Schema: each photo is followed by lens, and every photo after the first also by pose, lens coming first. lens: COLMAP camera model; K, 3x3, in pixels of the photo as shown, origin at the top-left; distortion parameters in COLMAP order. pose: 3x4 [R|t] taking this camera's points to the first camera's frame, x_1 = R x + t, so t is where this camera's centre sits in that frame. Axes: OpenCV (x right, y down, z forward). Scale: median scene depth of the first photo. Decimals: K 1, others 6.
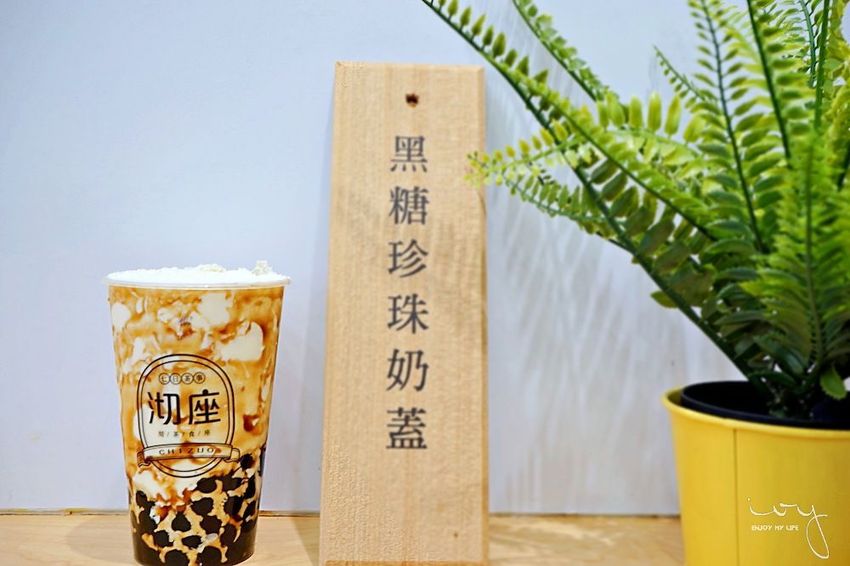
lens RADIAL K [[1004.1, 0, 425.0], [0, 1004.1, 283.0], [0, 0, 1]] dist [0.015467, 0.020166]
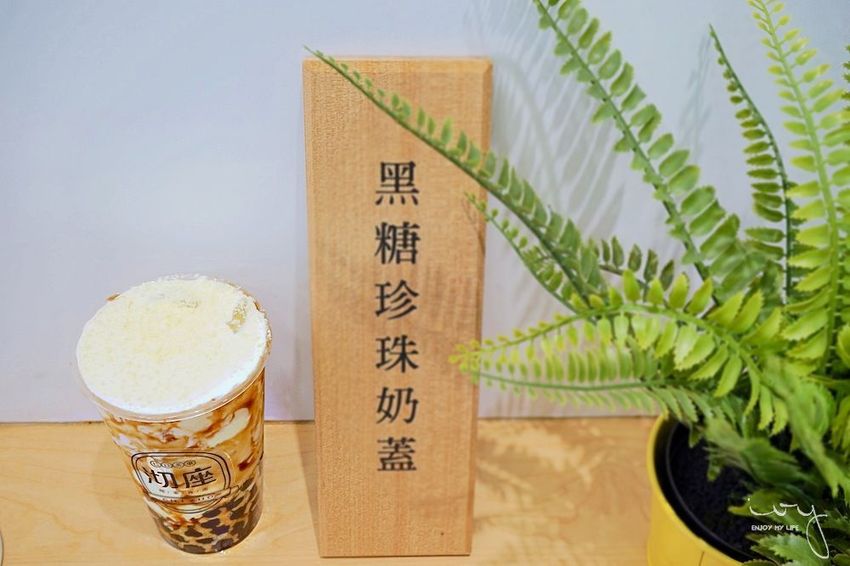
lens RADIAL K [[1004.1, 0, 425.0], [0, 1004.1, 283.0], [0, 0, 1]] dist [0.015467, 0.020166]
pose [[0.999632, 0.018517, -0.019831, 0.027749], [-0.001416, 0.765497, 0.643438, -0.649259], [0.027095, -0.643173, 0.765241, 0.320458]]
